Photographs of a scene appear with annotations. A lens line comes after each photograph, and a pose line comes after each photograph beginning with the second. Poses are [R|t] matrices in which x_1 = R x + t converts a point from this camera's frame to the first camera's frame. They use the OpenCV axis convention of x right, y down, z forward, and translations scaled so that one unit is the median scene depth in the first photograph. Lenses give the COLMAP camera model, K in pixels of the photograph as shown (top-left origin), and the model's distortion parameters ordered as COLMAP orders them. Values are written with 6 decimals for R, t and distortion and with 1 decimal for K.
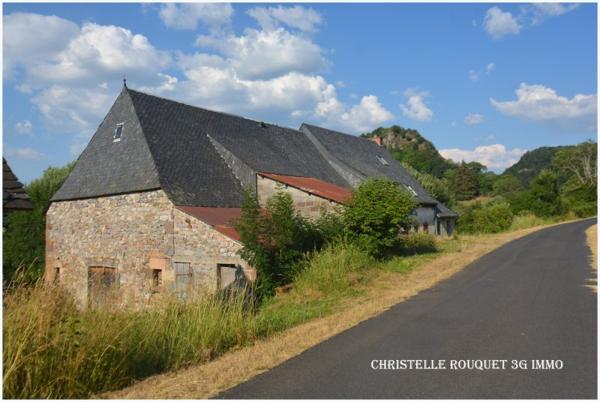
lens RADIAL K [[450.1, 0, 300.0], [0, 450.1, 201.0], [0, 0, 1]] dist [-0.001196, 0.000282]
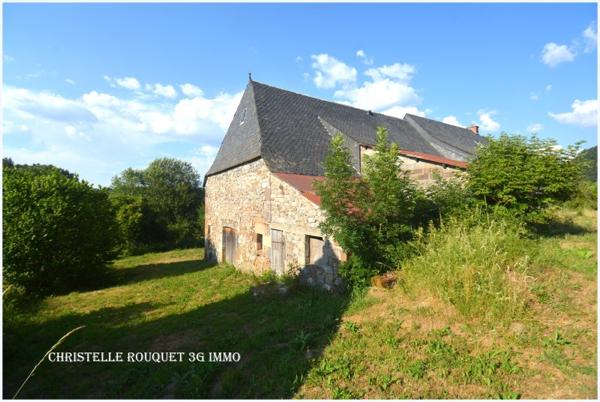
lens RADIAL K [[263.8, 0, 297.8], [0, 263.8, 195.0], [0, 0, 1]] dist [-0.001628, -0.000372]
pose [[0.931888, 0.011548, -0.362561, -0.010833], [-0.000423, 0.999527, 0.030749, 0.041264], [0.362745, -0.028501, 0.931453, 0.462068]]
